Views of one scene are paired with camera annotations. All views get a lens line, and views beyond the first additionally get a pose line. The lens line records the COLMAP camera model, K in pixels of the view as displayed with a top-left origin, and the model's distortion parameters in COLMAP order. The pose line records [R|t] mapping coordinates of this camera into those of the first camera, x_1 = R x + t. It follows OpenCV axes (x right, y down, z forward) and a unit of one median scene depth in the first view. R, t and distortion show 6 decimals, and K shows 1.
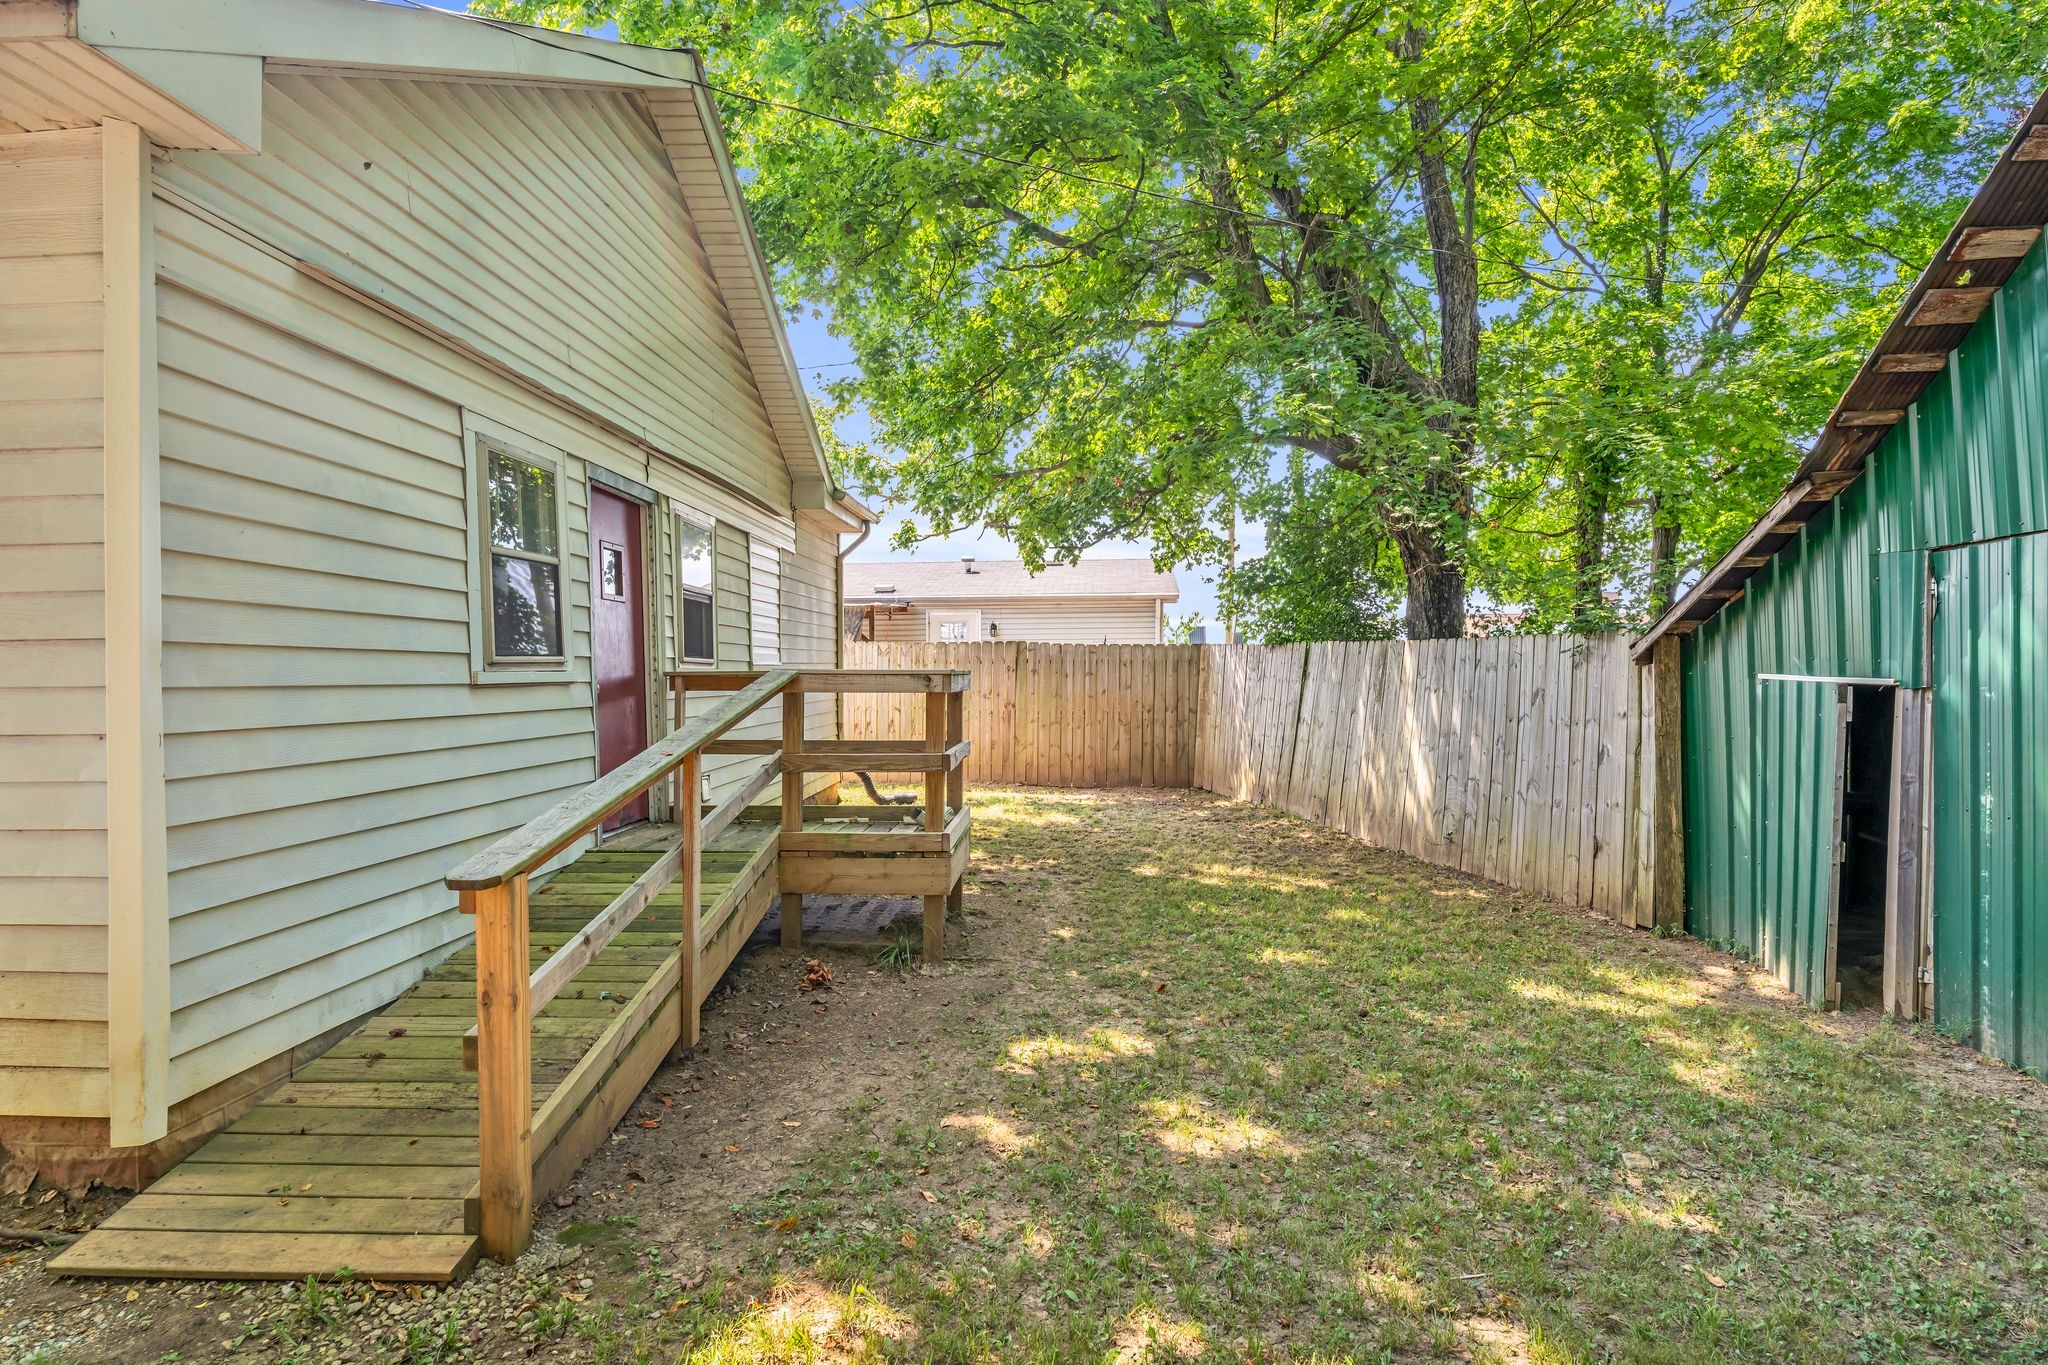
lens RADIAL K [[1128.3, 0, 1003.8], [0, 1128.3, 683.5], [0, 0, 1]] dist [-0.005318, 0.000582]
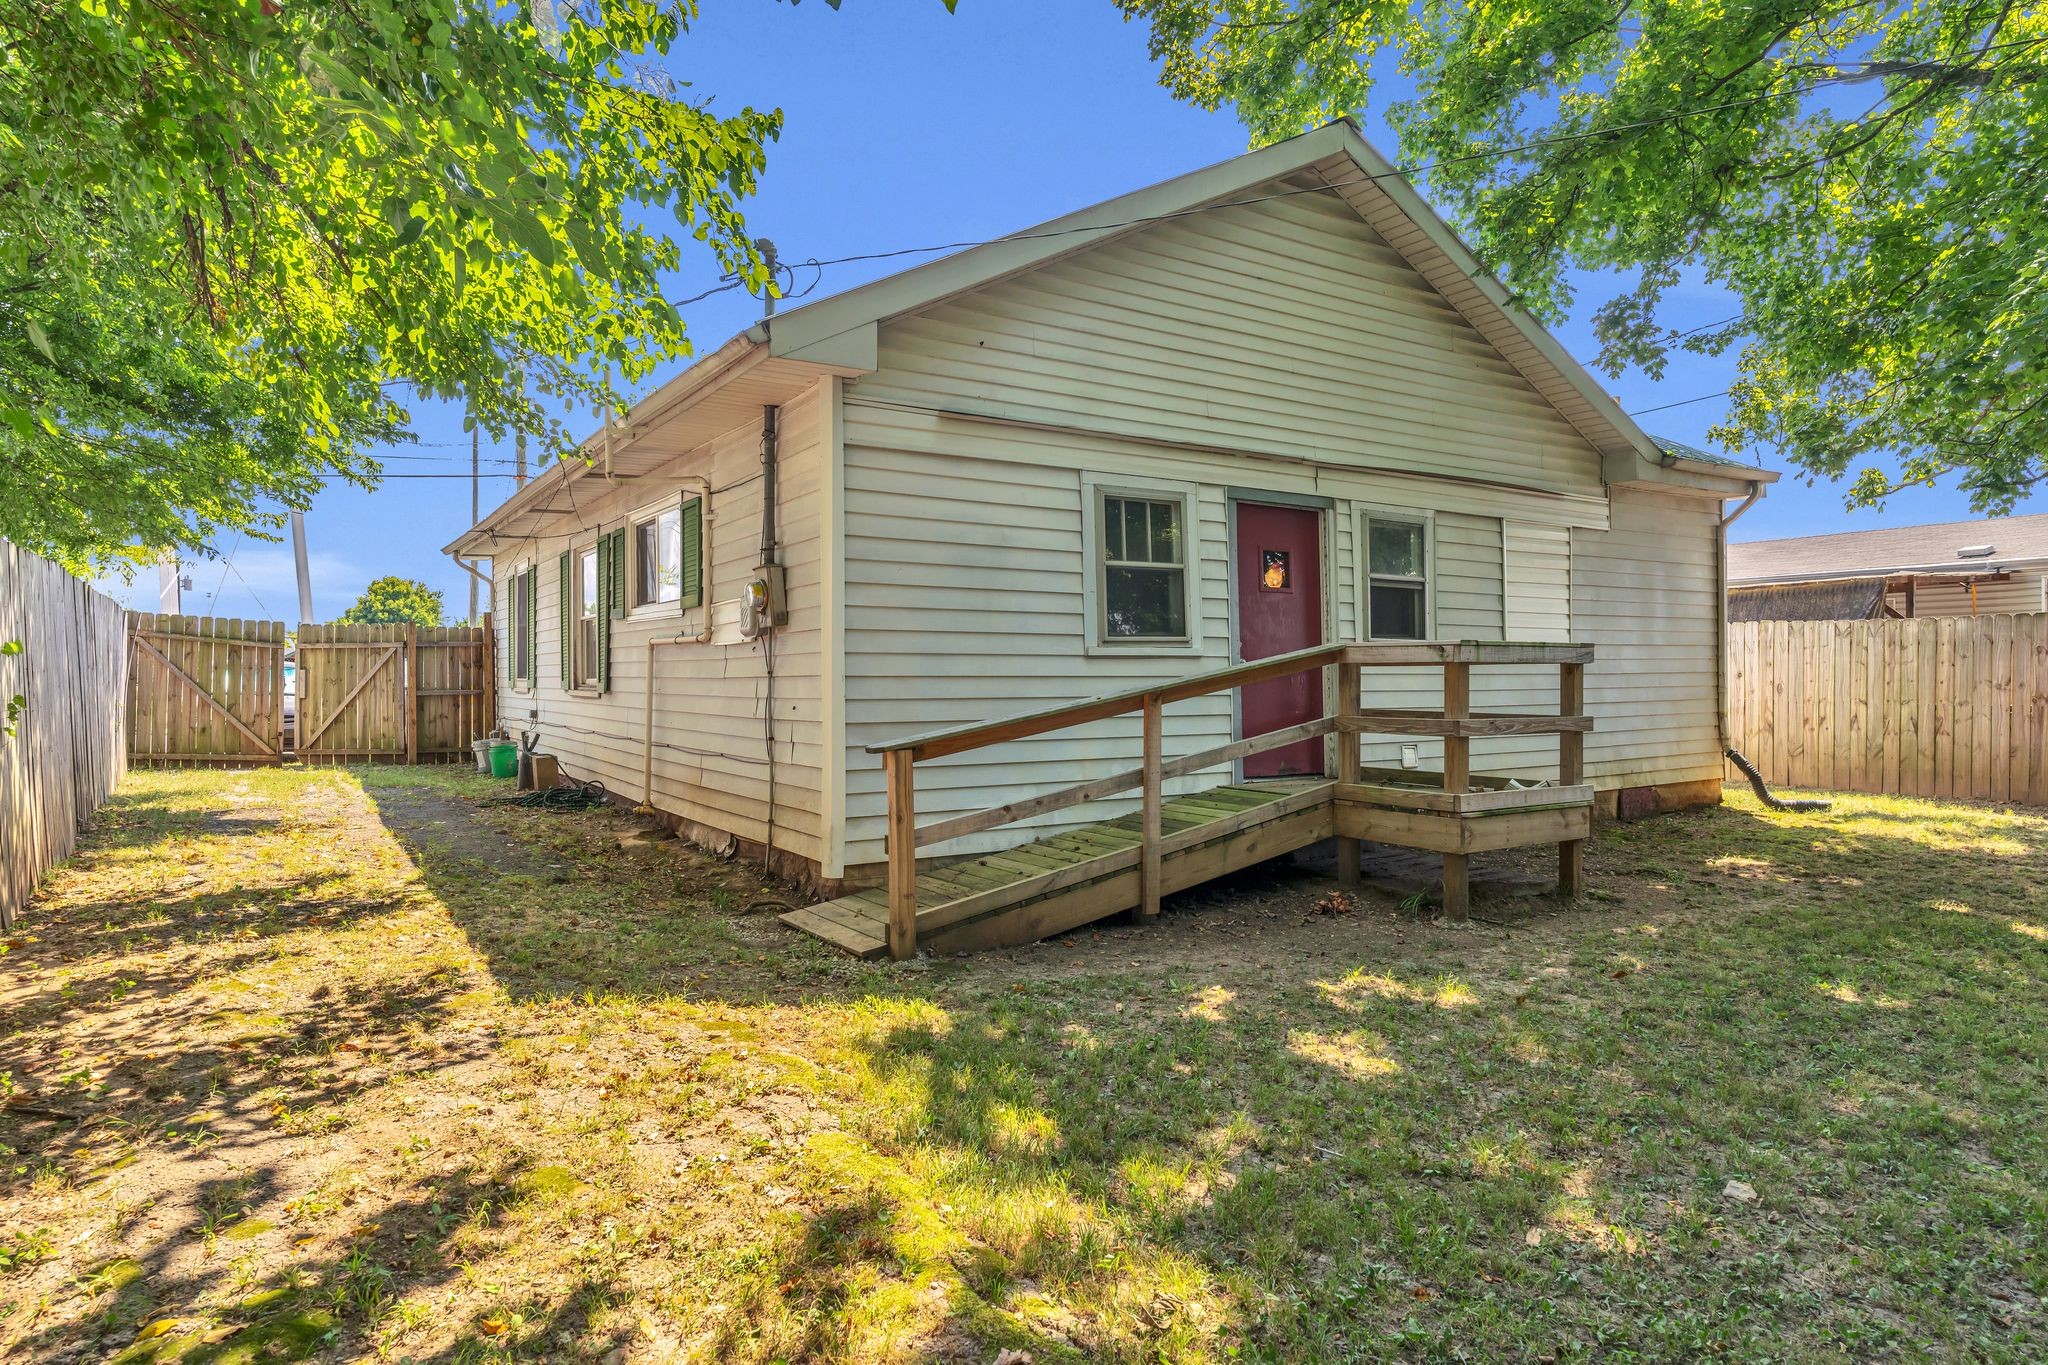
lens RADIAL K [[1128.3, 0, 1003.8], [0, 1128.3, 683.5], [0, 0, 1]] dist [-0.005318, 0.000582]
pose [[0.575287, 0.006596, -0.817925, 0.528528], [-0.005921, 0.999975, 0.003900, 0.025006], [0.817930, 0.002599, 0.575312, 0.045537]]
